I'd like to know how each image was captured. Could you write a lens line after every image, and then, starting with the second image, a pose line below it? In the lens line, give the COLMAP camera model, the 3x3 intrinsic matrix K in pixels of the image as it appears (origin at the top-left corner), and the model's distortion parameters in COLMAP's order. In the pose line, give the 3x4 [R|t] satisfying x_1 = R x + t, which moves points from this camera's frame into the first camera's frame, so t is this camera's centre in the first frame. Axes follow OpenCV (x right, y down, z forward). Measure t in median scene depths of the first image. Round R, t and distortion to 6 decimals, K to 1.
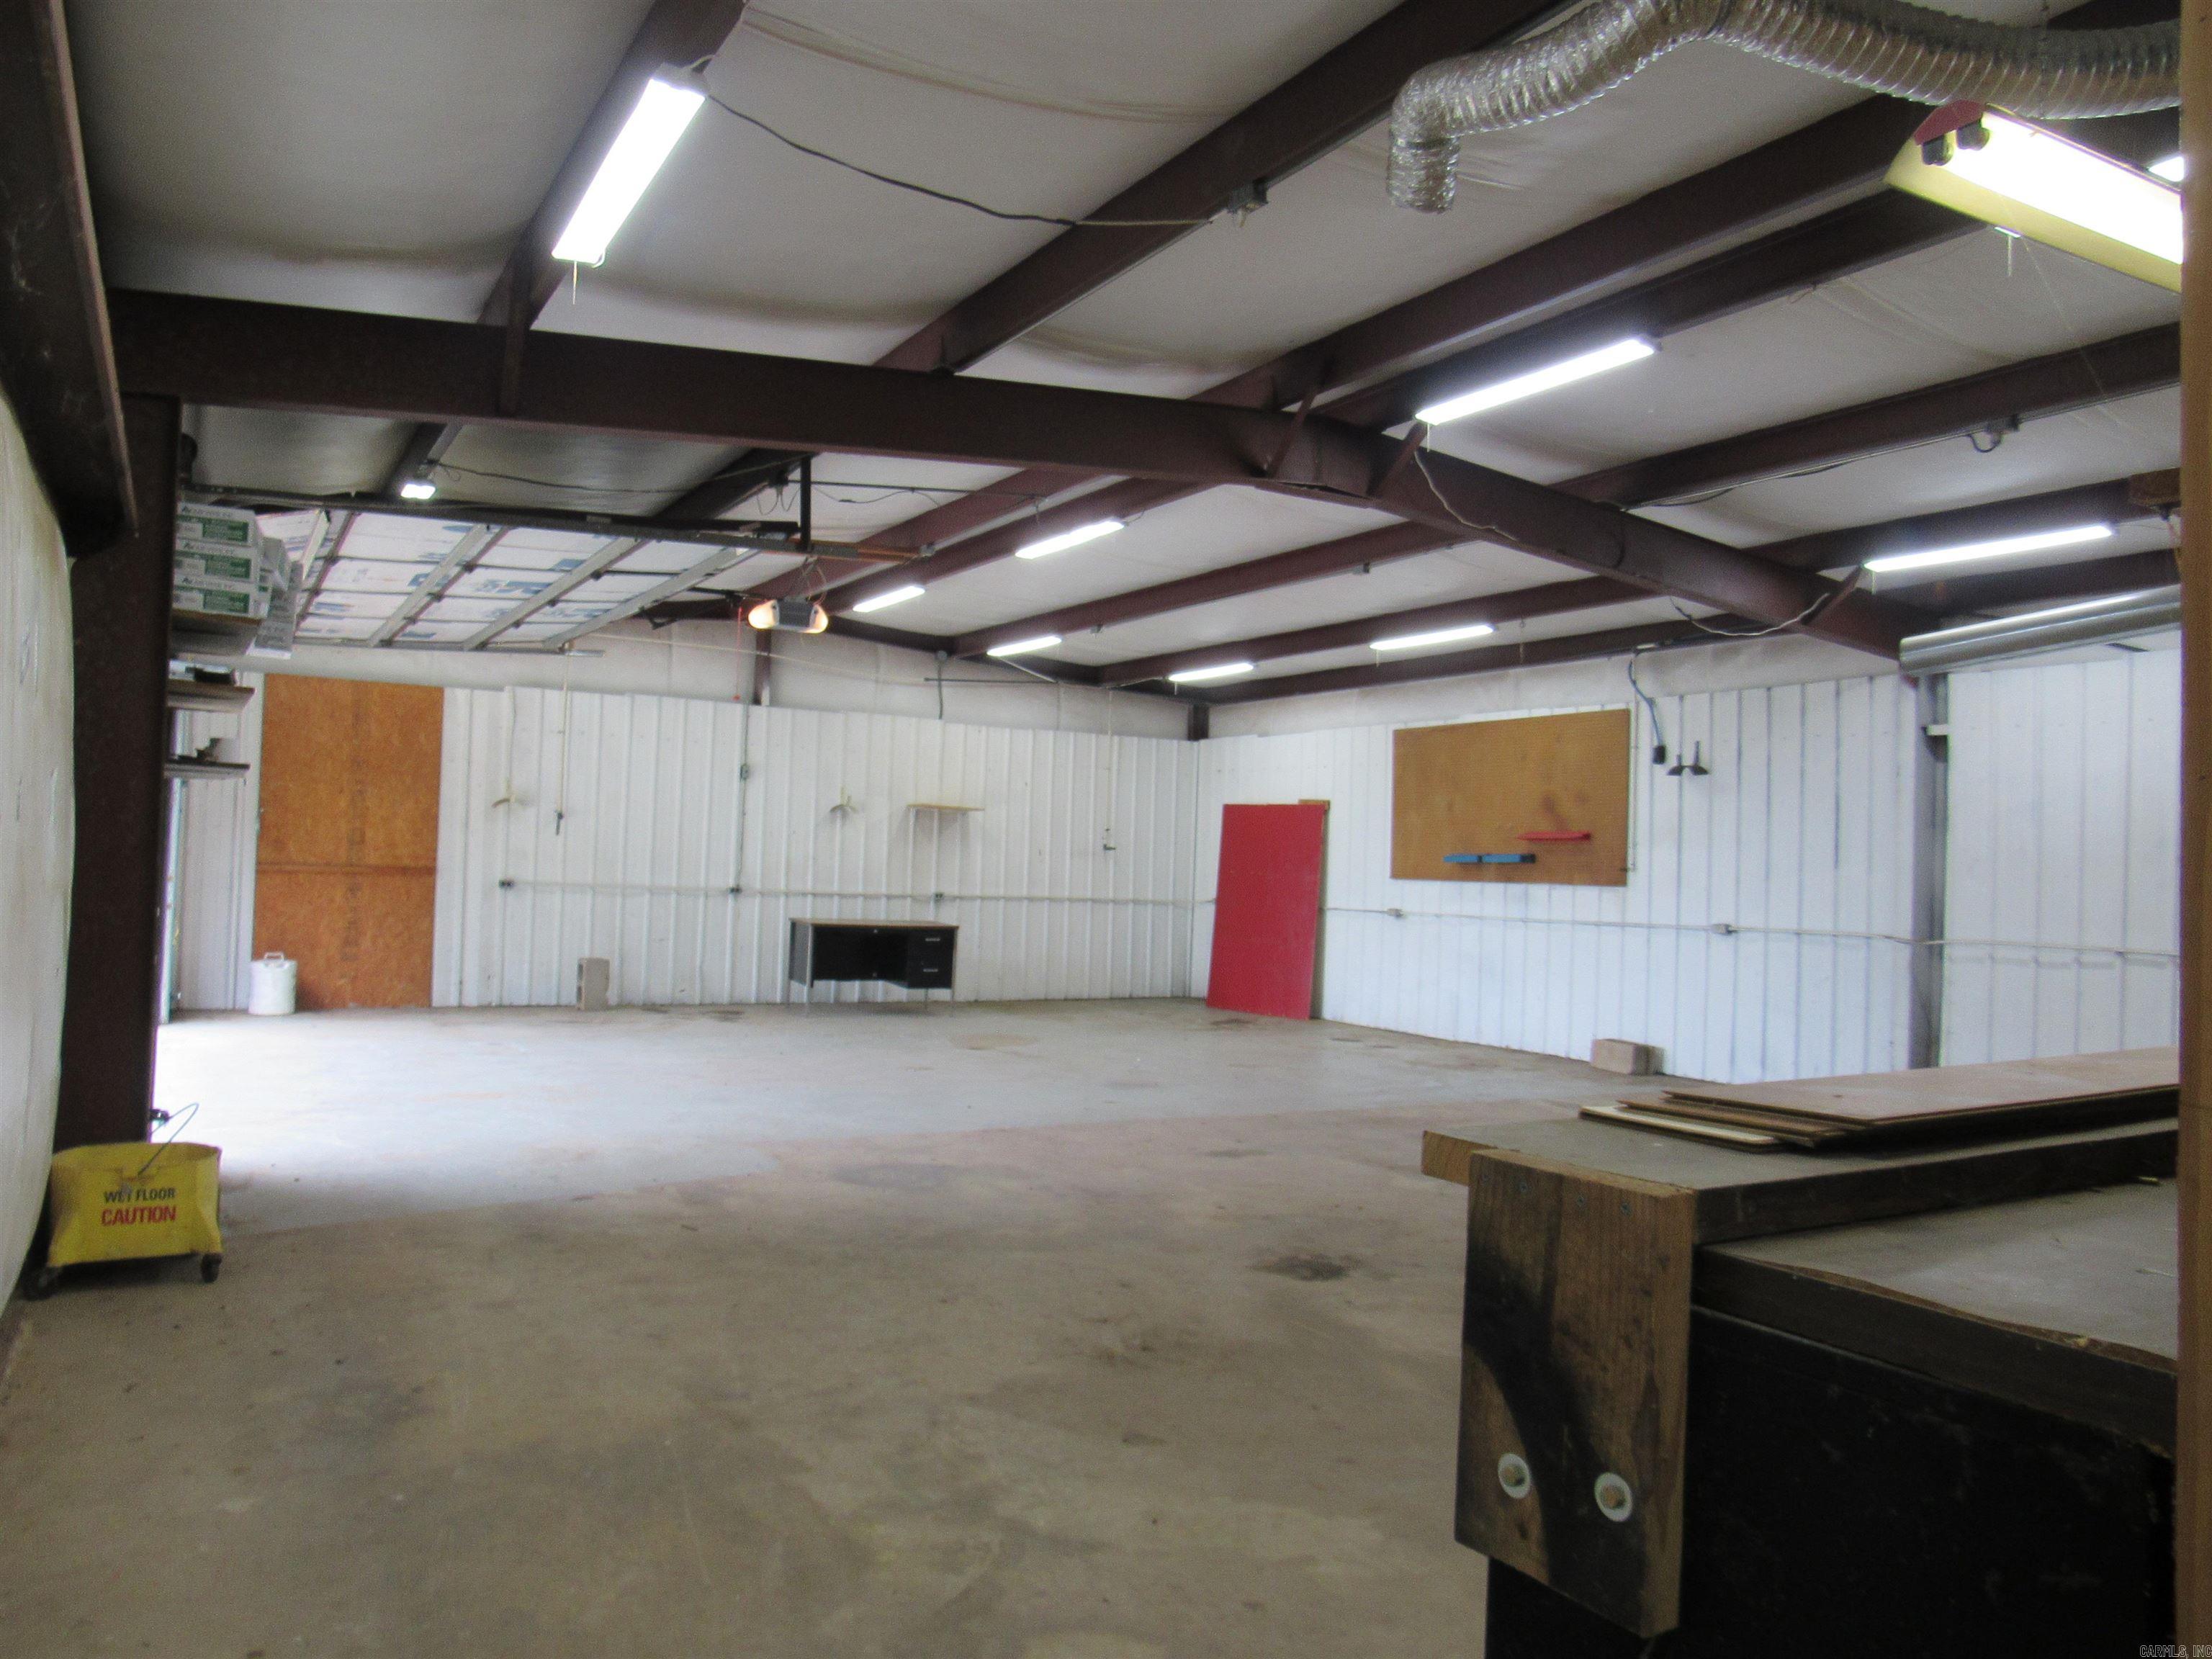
lens RADIAL K [[1583.3, 0, 1085.7], [0, 1583.3, 833.3], [0, 0, 1]] dist [-0.041531, 0.022764]
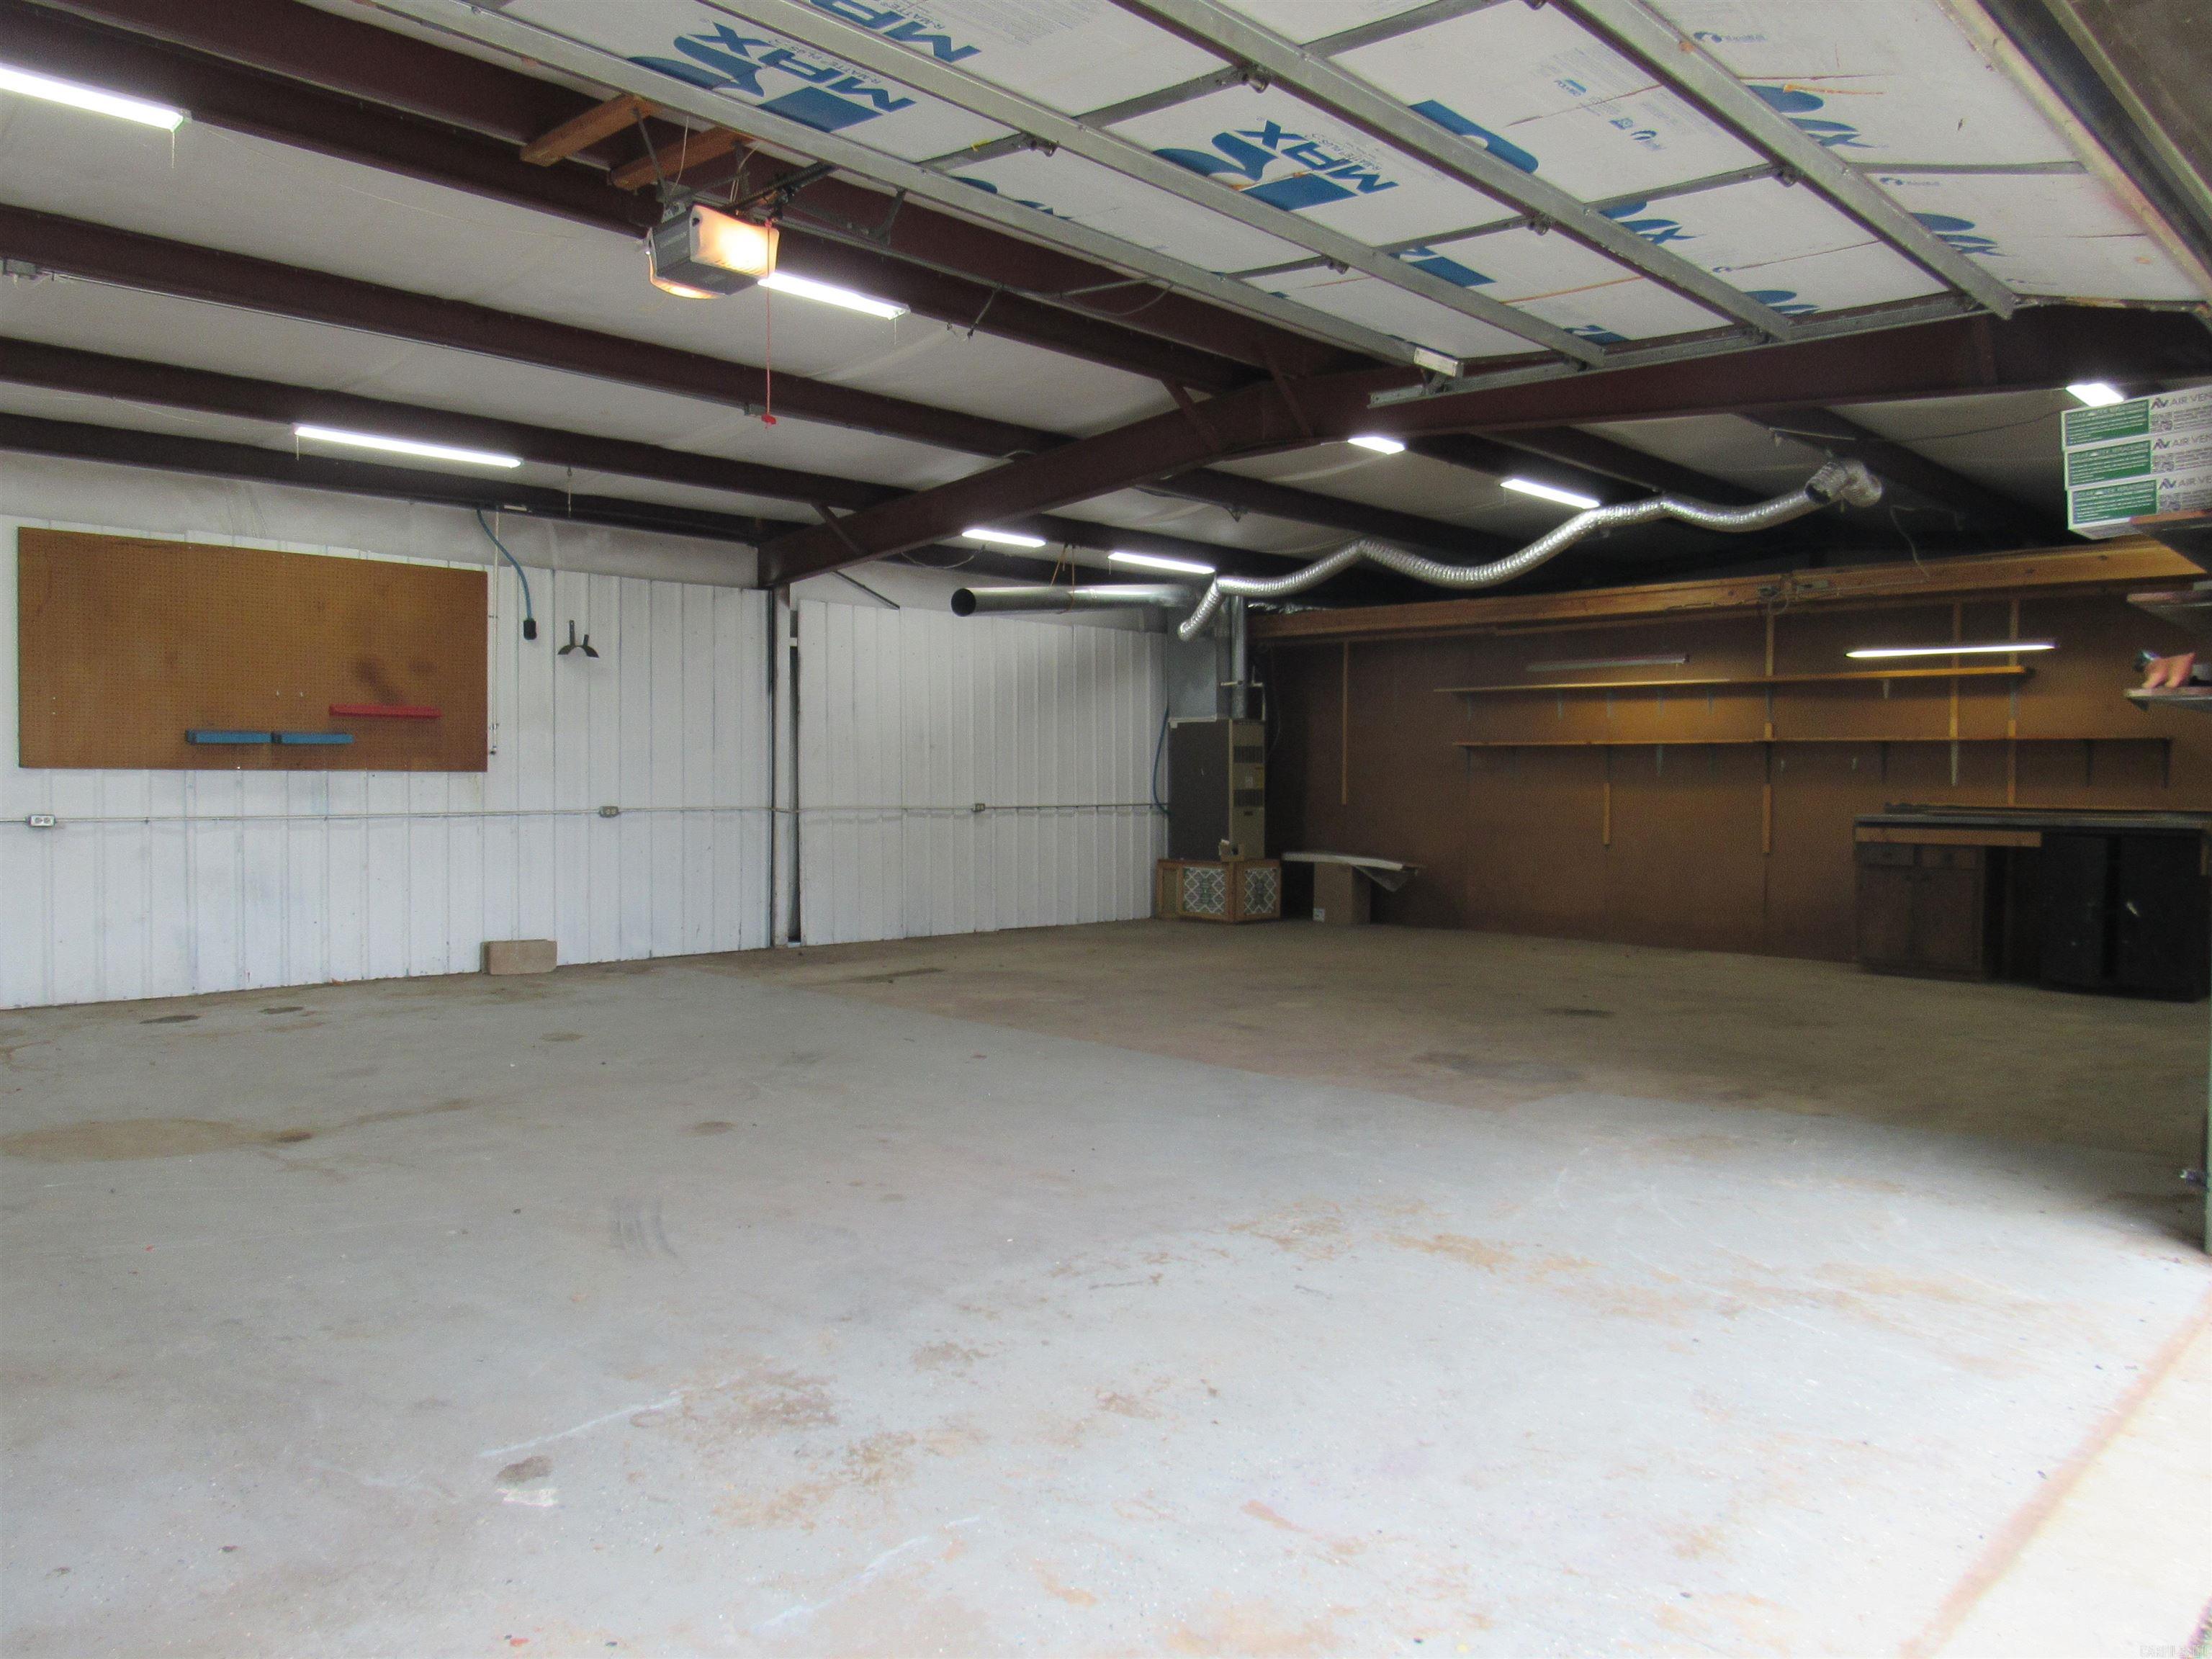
lens RADIAL K [[1583.3, 0, 1085.7], [0, 1583.3, 833.3], [0, 0, 1]] dist [-0.041531, 0.022764]
pose [[-0.251850, -0.061492, 0.965811, -0.607285], [-0.031813, 0.997966, 0.055244, 0.008584], [-0.967243, -0.016812, -0.253294, 0.894657]]
